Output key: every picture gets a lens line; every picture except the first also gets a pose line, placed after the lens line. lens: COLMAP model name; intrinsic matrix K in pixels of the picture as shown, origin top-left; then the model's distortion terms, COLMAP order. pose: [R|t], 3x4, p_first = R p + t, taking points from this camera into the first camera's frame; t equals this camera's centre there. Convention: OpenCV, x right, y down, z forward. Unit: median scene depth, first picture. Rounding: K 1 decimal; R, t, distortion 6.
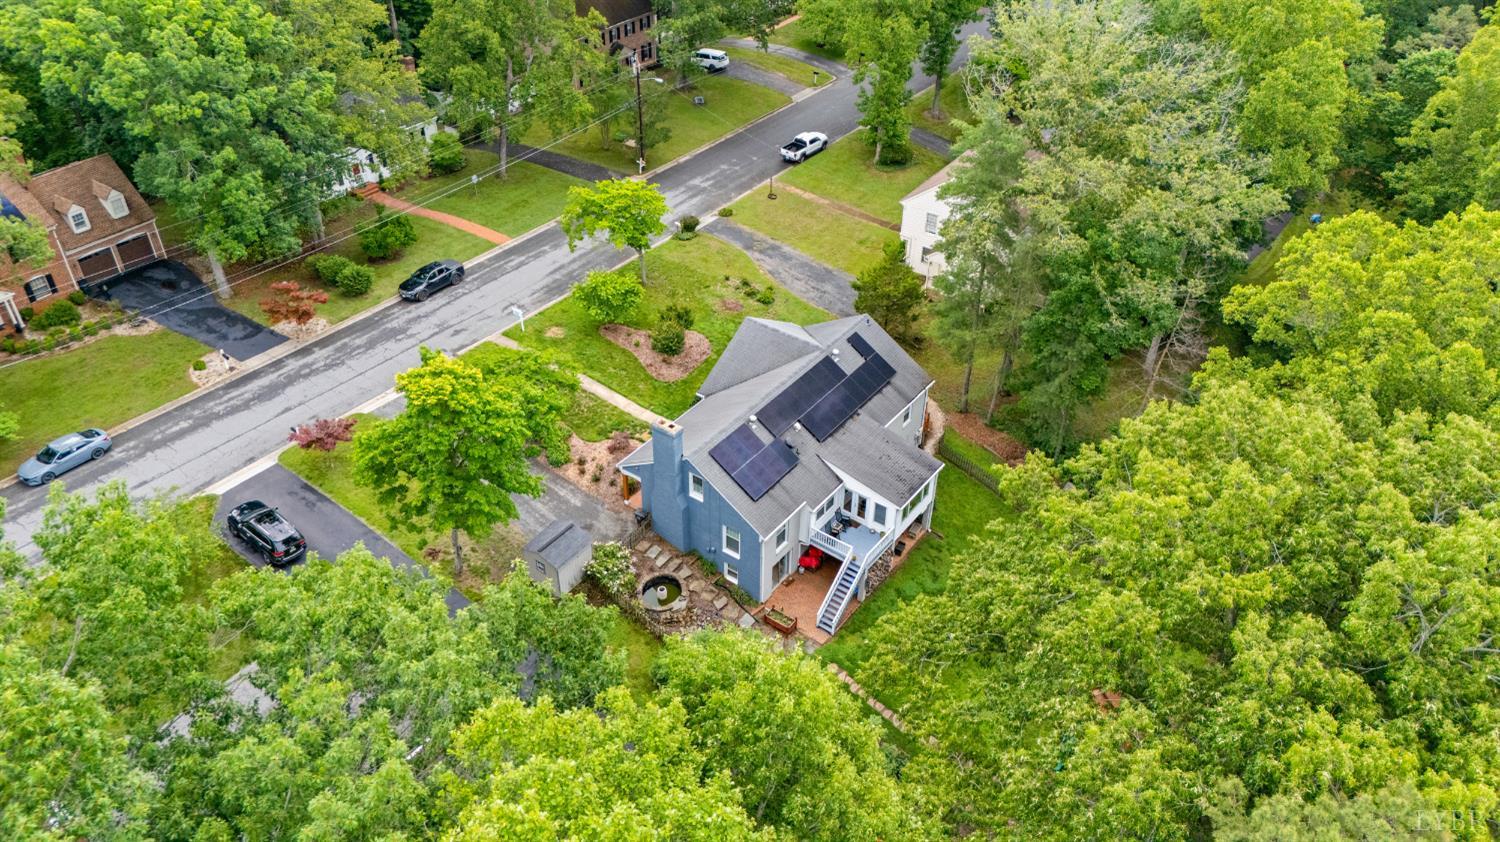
lens RADIAL K [[1118.1, 0, 750.1], [0, 1118.1, 420.8], [0, 0, 1]] dist [0.071572, -0.067070]
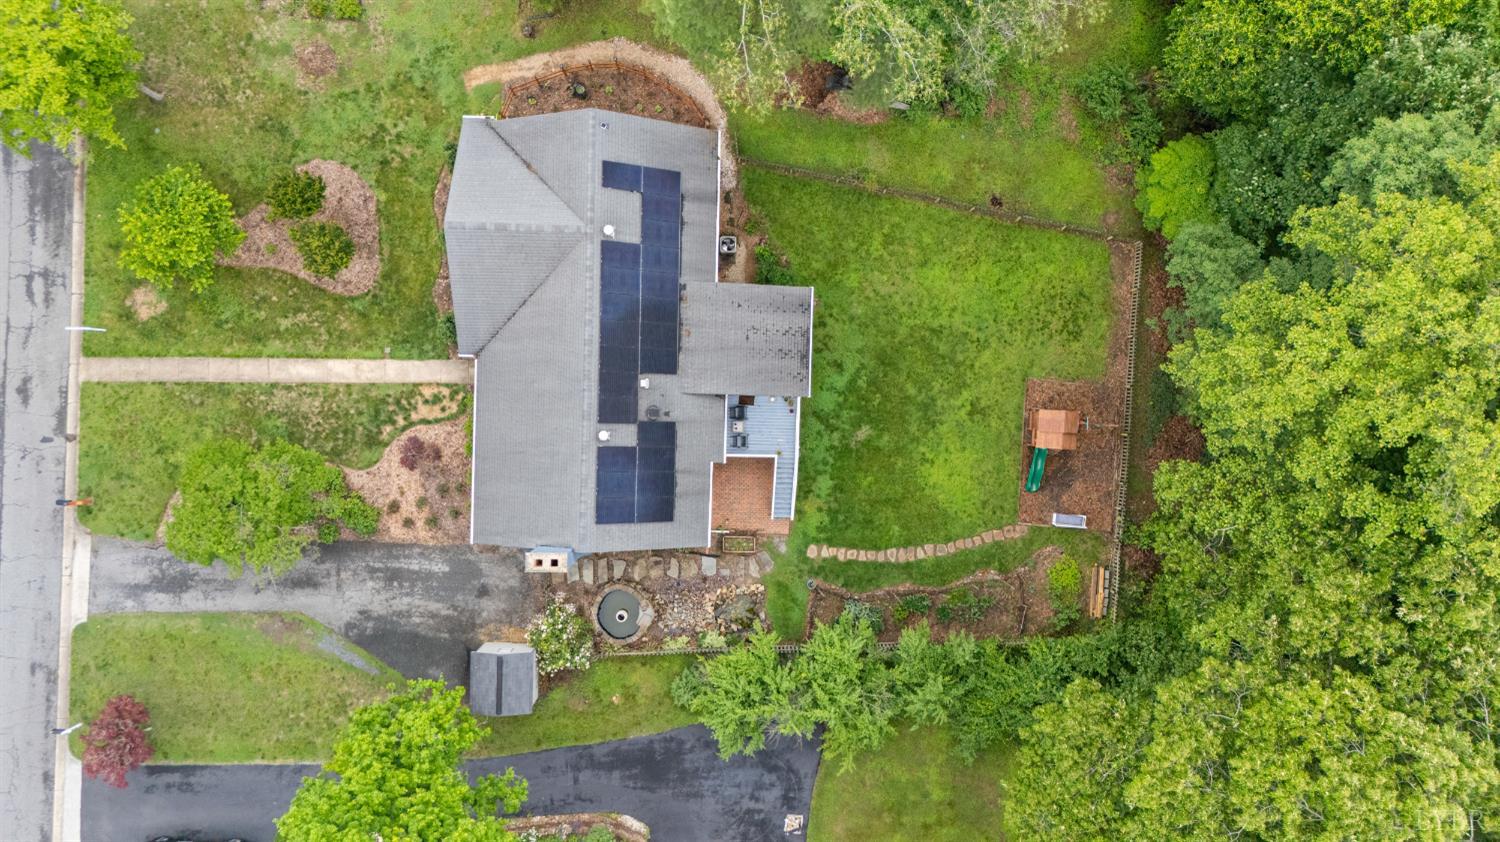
lens RADIAL K [[1118.1, 0, 751.2], [0, 1118.1, 411.3], [0, 0, 1]] dist [0.071572, -0.067070]
pose [[0.825700, -0.563906, -0.015133, 0.099502], [0.332471, 0.464799, 0.820625, -0.556501], [-0.455722, -0.682621, 0.571267, 0.523489]]
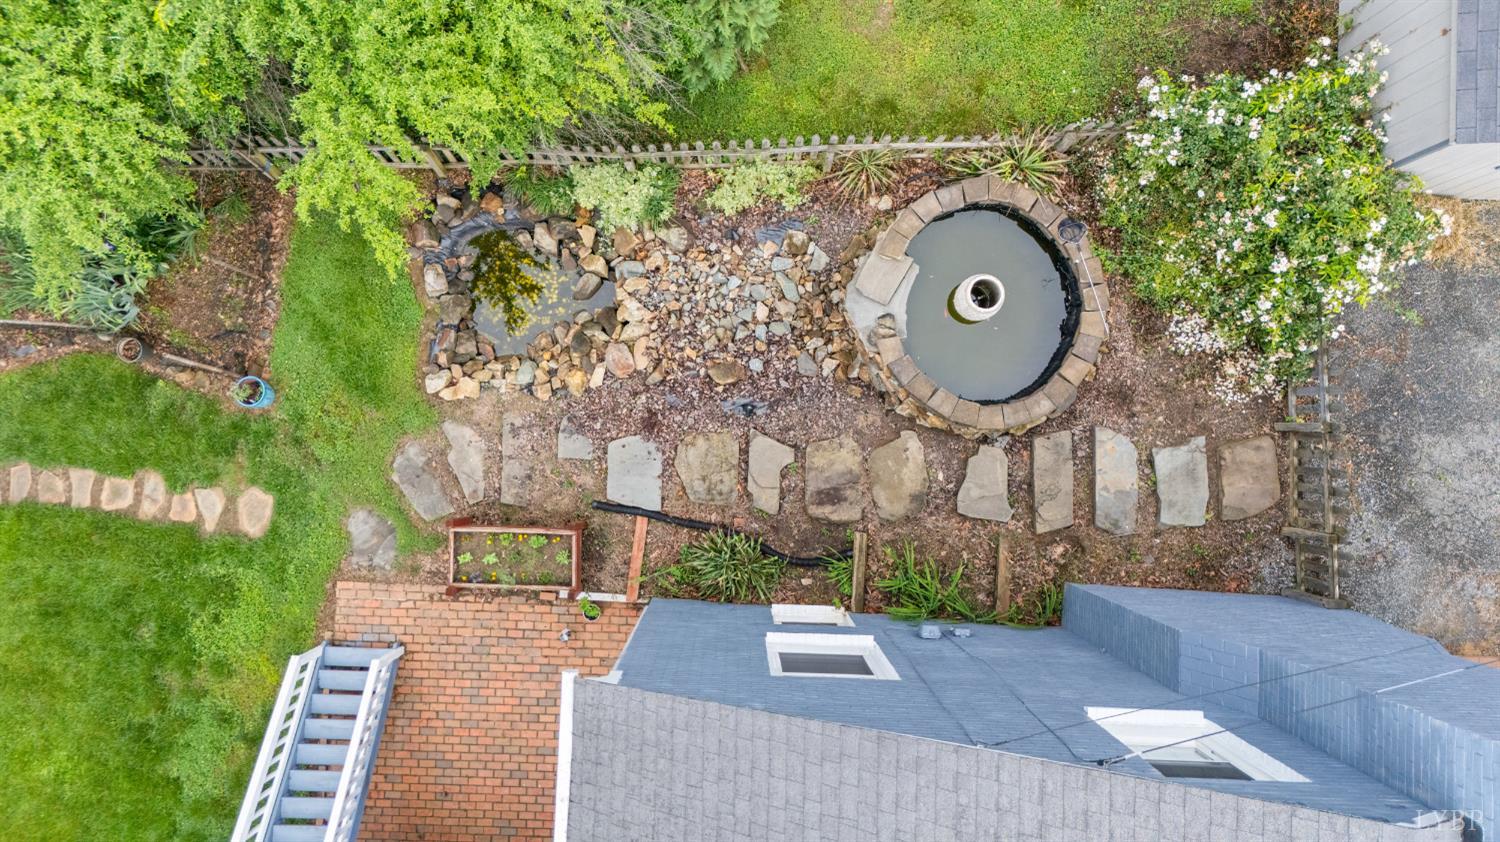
lens RADIAL K [[1118.1, 0, 747.5], [0, 1118.1, 416.2], [0, 0, 1]] dist [0.071572, -0.067070]
pose [[-0.833630, 0.550653, -0.042927, -0.018538], [-0.343633, -0.456235, 0.820832, -0.015388], [0.432409, 0.699021, 0.569554, 0.810438]]
